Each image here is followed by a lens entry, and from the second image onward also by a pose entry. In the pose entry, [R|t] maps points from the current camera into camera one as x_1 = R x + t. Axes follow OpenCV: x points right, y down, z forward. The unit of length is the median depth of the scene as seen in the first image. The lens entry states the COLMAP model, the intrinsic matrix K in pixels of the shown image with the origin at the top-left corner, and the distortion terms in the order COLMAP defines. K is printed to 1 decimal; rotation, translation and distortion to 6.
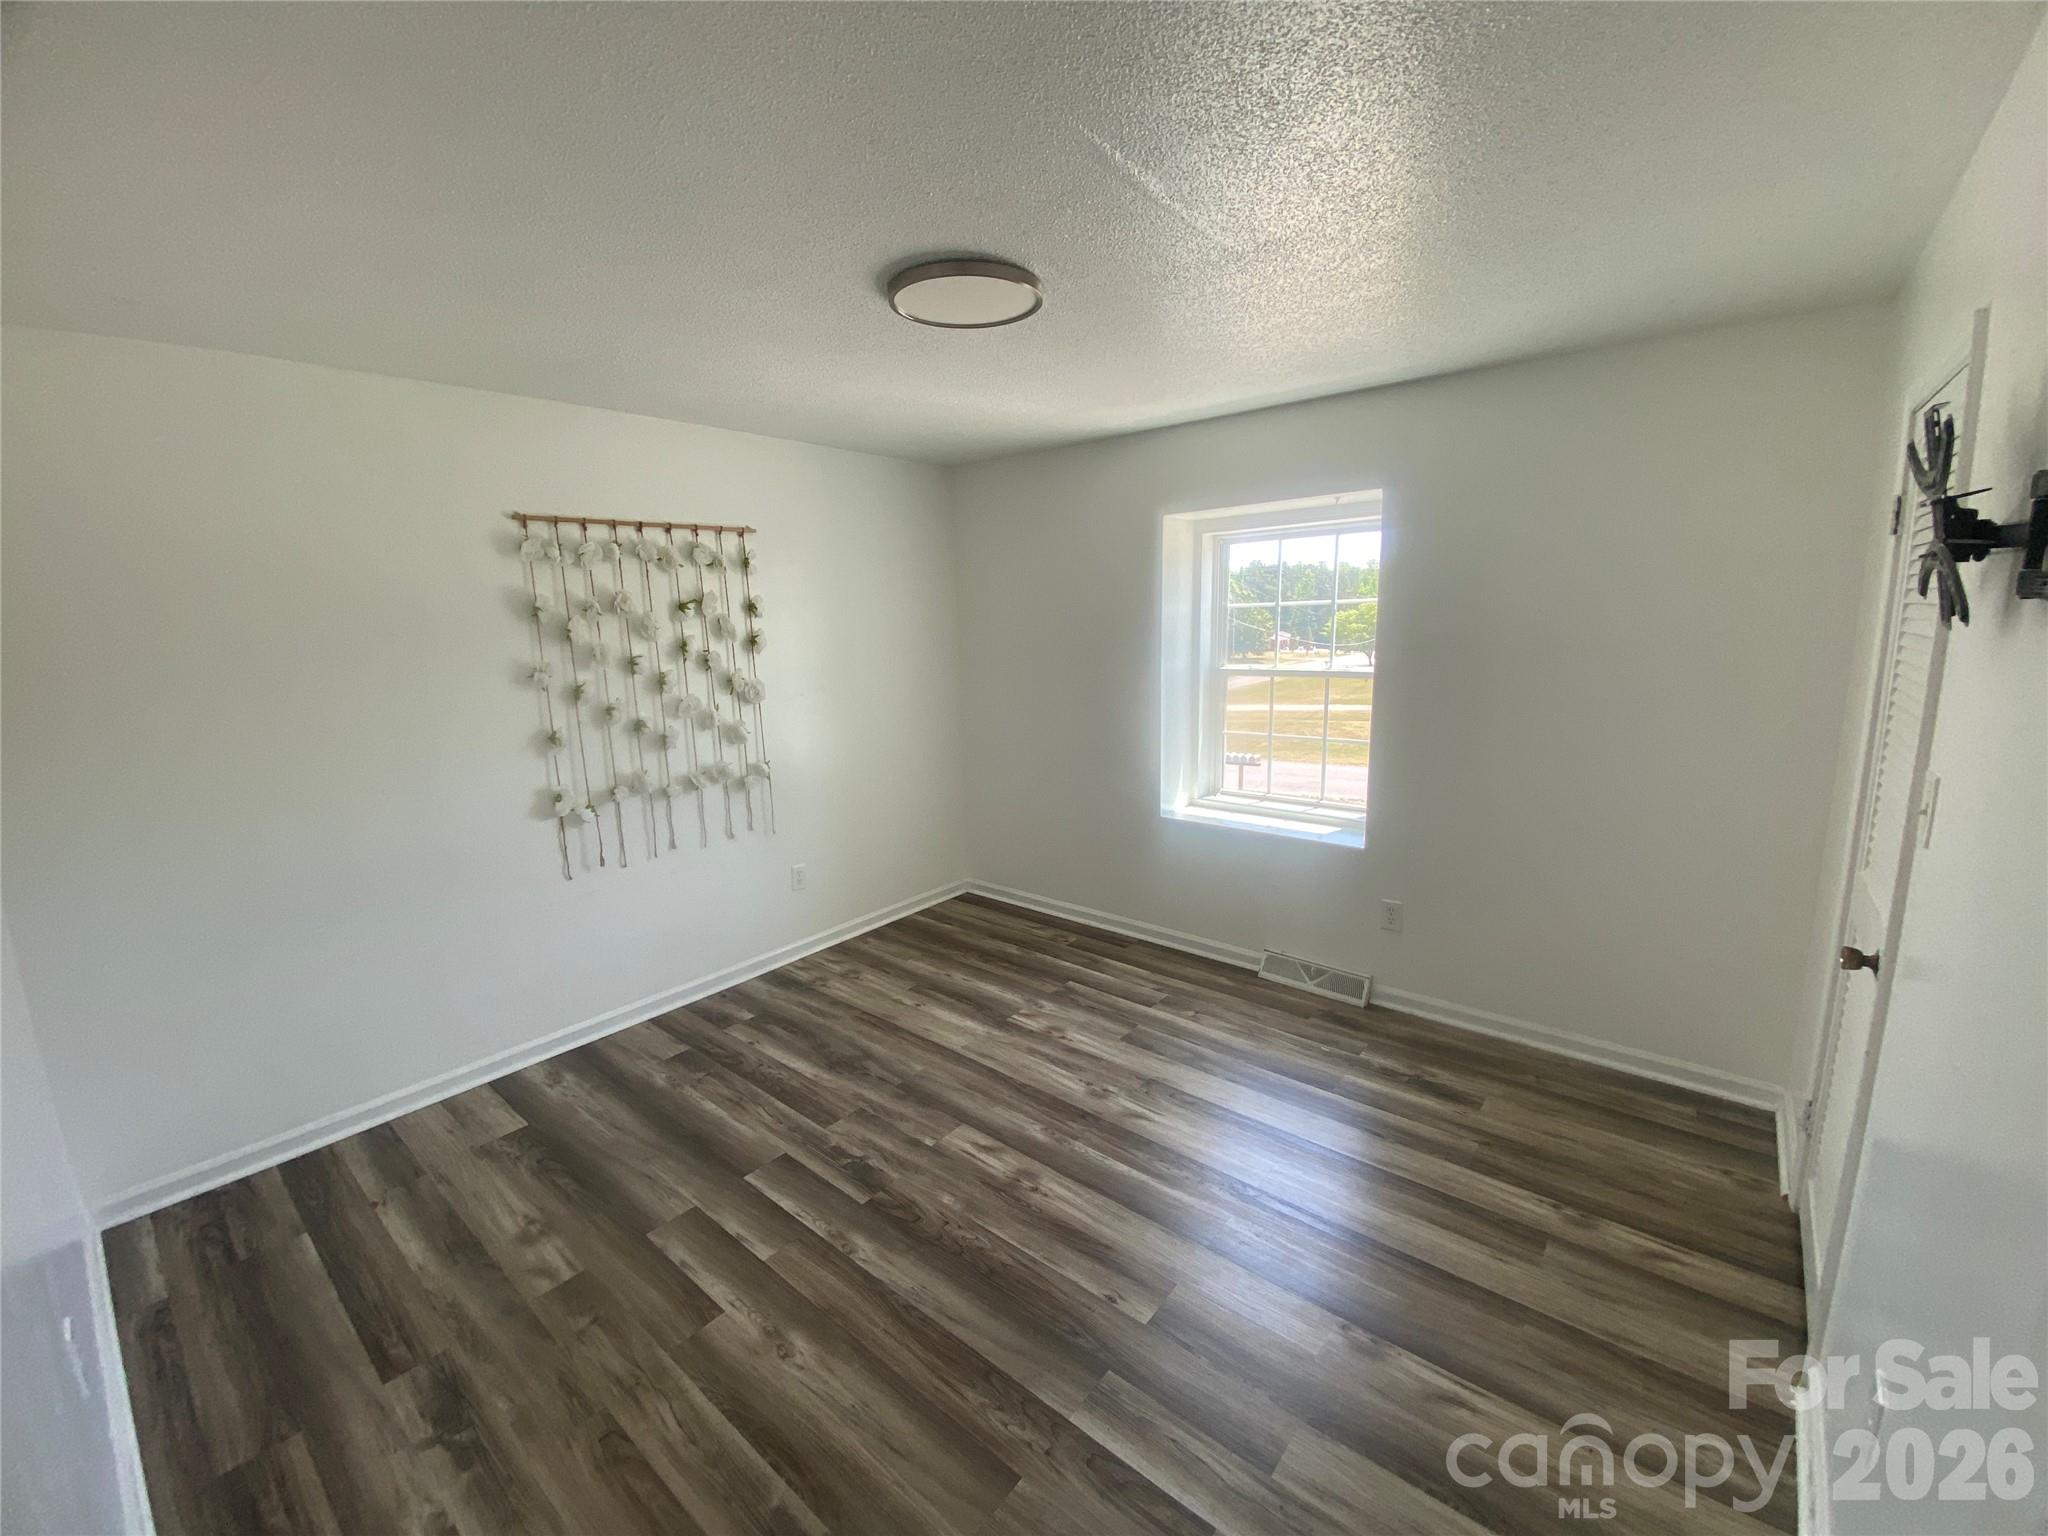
lens RADIAL K [[841.6, 0, 1024.4], [0, 841.6, 775.3], [0, 0, 1]] dist [-0.024429, -0.003848]
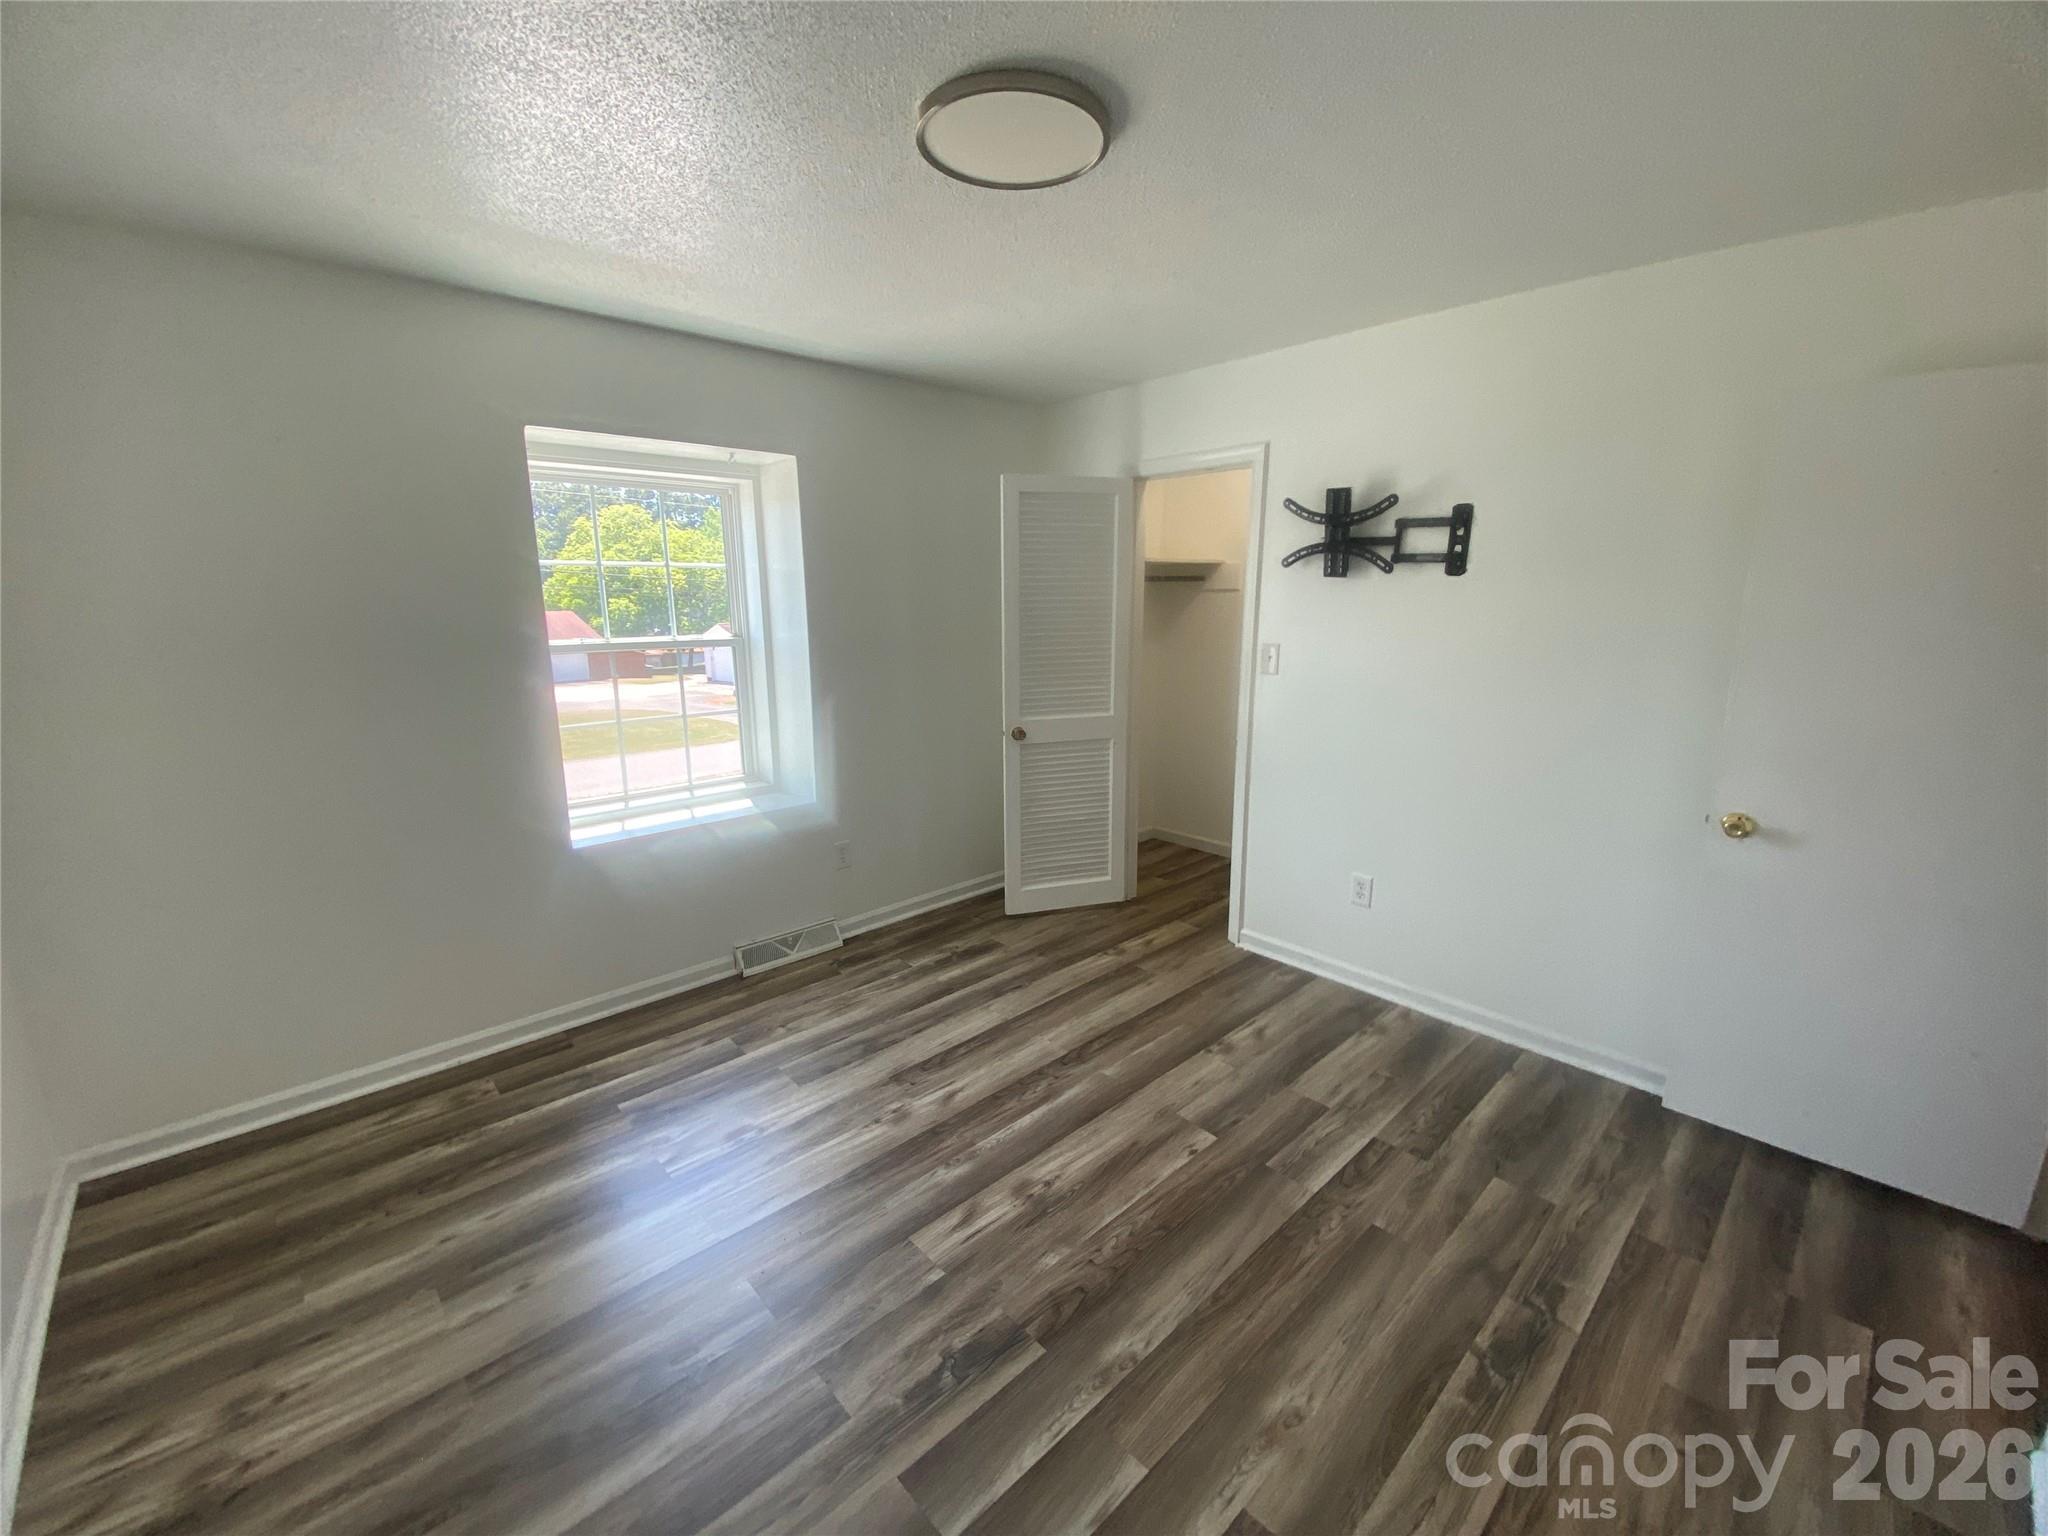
lens RADIAL K [[841.6, 0, 1010.6], [0, 841.6, 748.1], [0, 0, 1]] dist [-0.024429, -0.003848]
pose [[0.131209, -0.172598, 0.976214, -0.734146], [0.208622, 0.967483, 0.143014, -0.097546], [-0.969155, 0.184895, 0.162951, 0.731268]]
